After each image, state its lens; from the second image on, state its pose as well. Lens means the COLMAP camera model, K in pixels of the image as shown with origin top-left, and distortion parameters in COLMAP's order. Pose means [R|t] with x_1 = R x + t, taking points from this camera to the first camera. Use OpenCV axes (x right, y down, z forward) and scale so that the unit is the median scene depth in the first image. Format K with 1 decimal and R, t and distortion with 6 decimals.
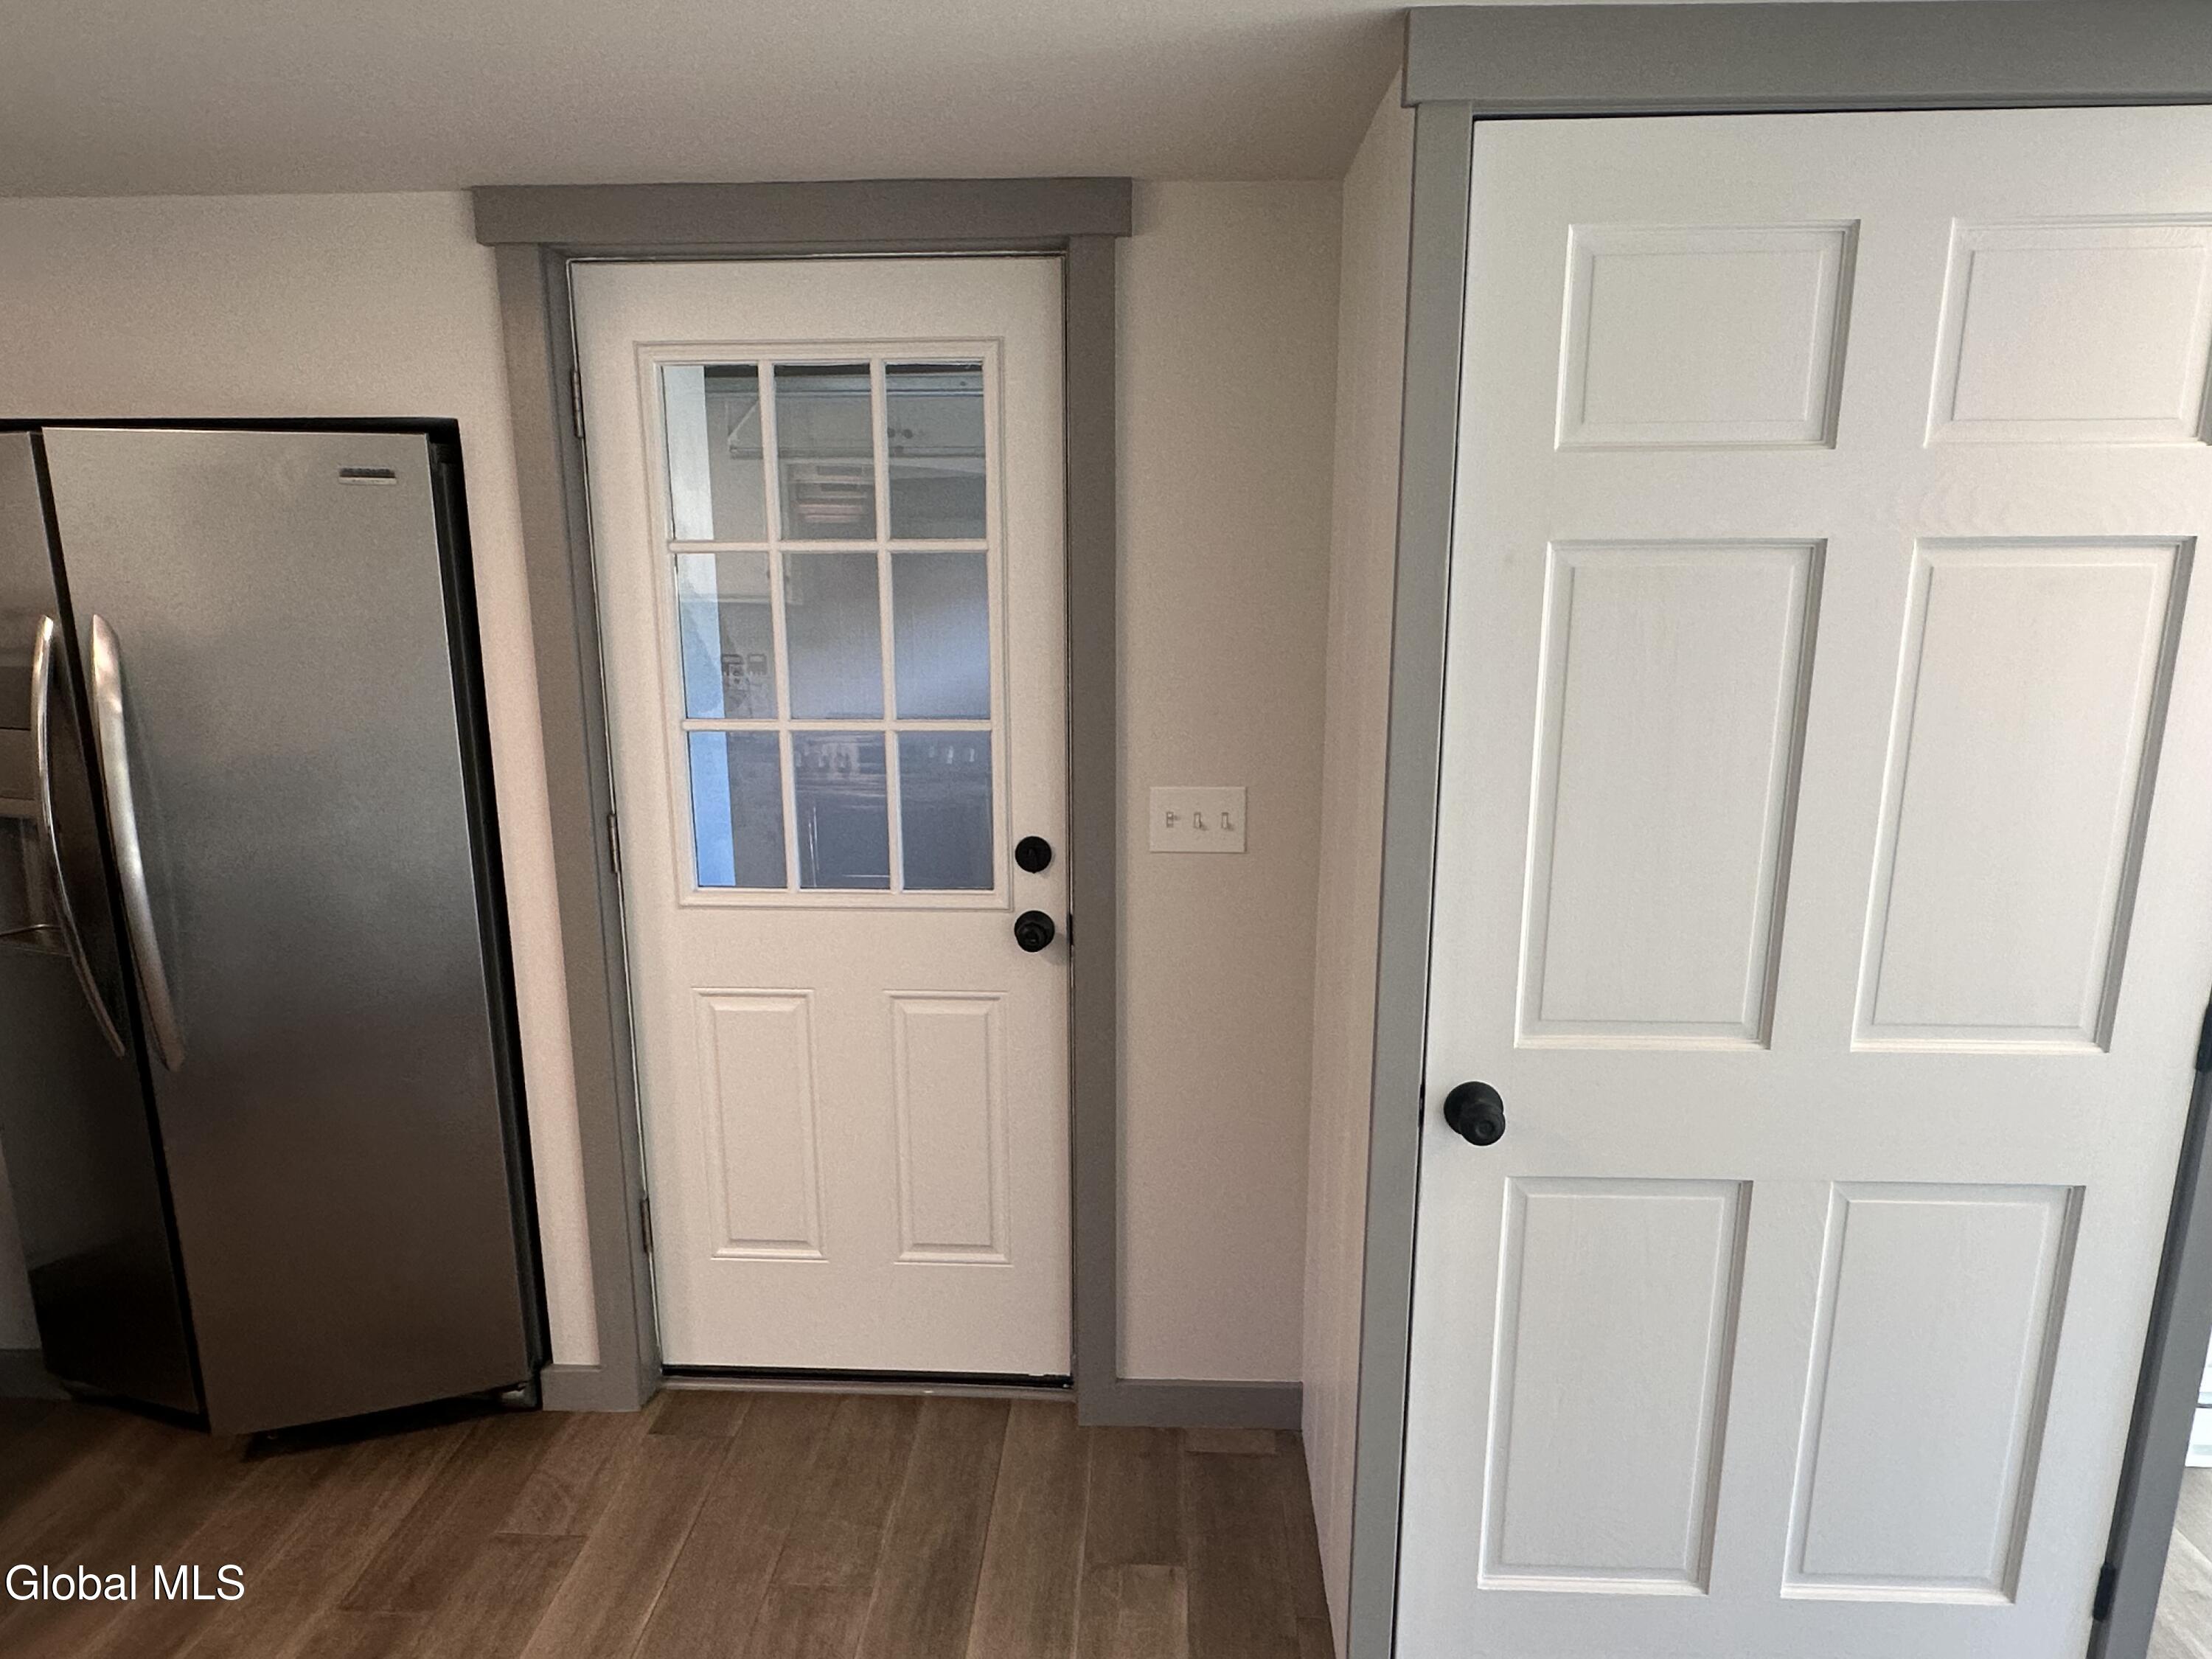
lens RADIAL K [[1361.5, 0, 1097.0], [0, 1361.5, 850.4], [0, 0, 1]] dist [-0.002651, 0.003647]
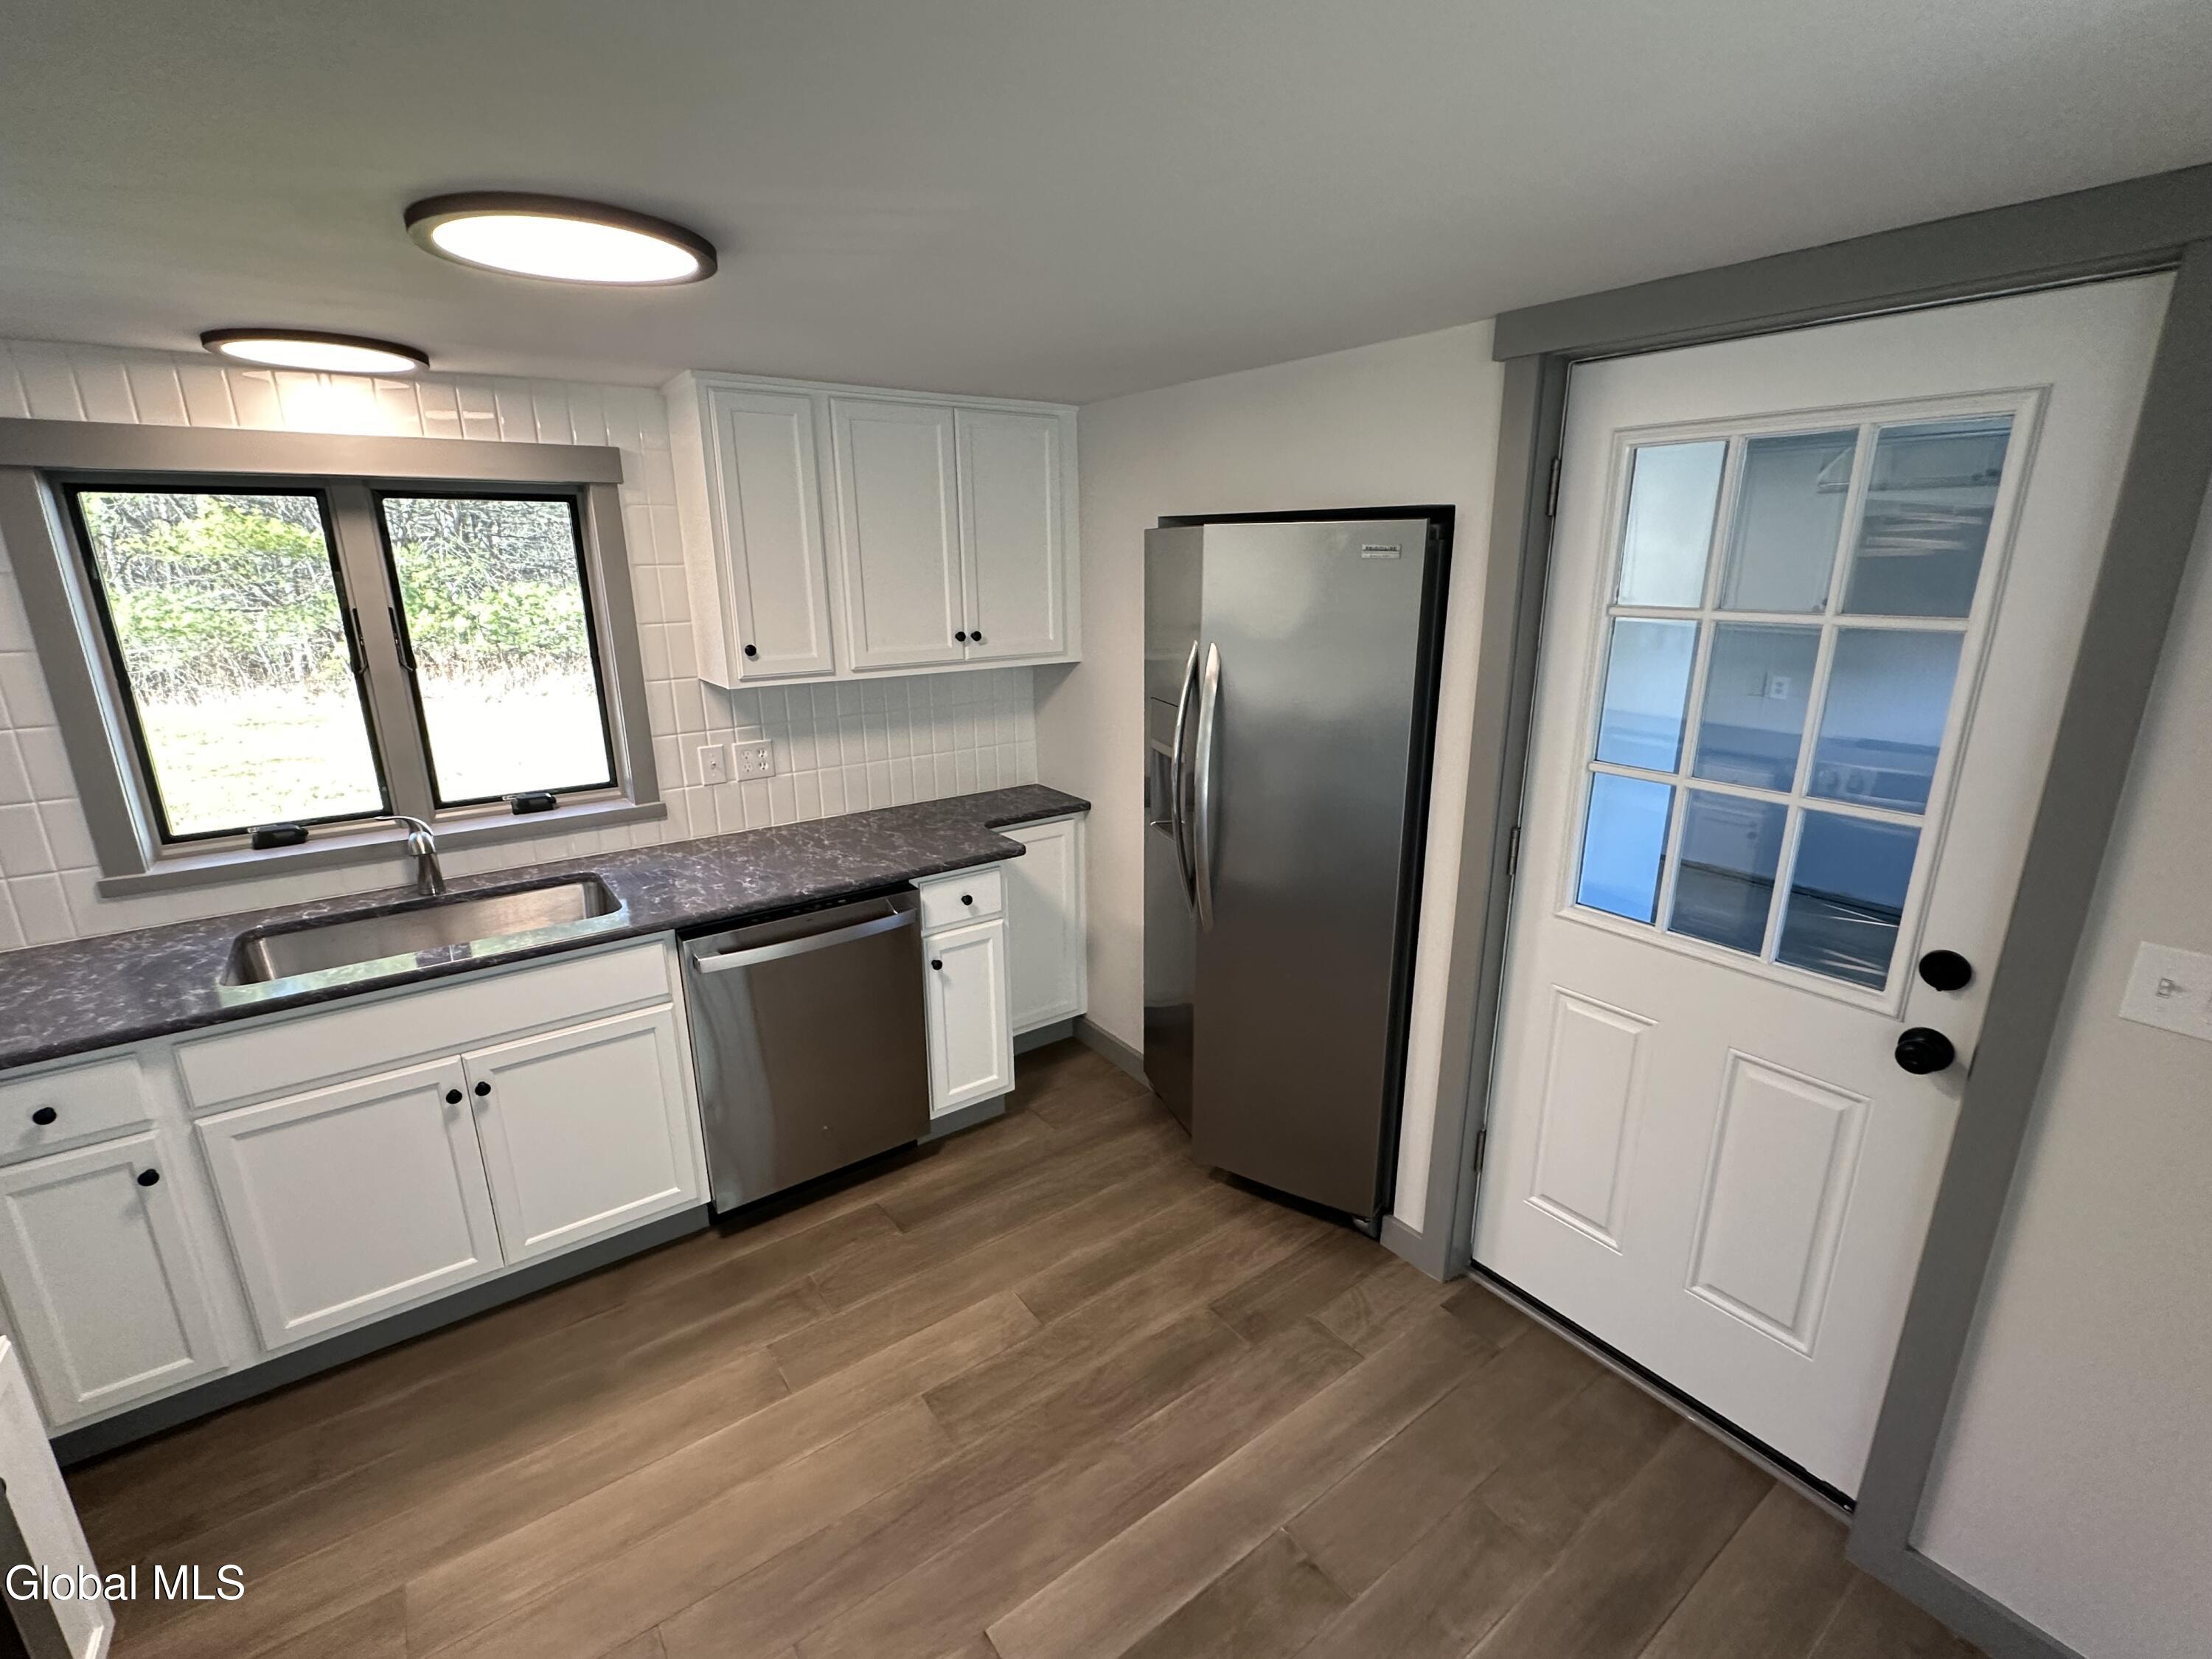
lens RADIAL K [[978.6, 0, 1108.0], [0, 978.6, 829.1], [0, 0, 1]] dist [-0.004980, 0.000547]
pose [[0.627004, 0.212232, -0.749549, 0.070210], [-0.170748, 0.976218, 0.133581, -0.080900], [0.760073, 0.044228, 0.648331, 0.160113]]
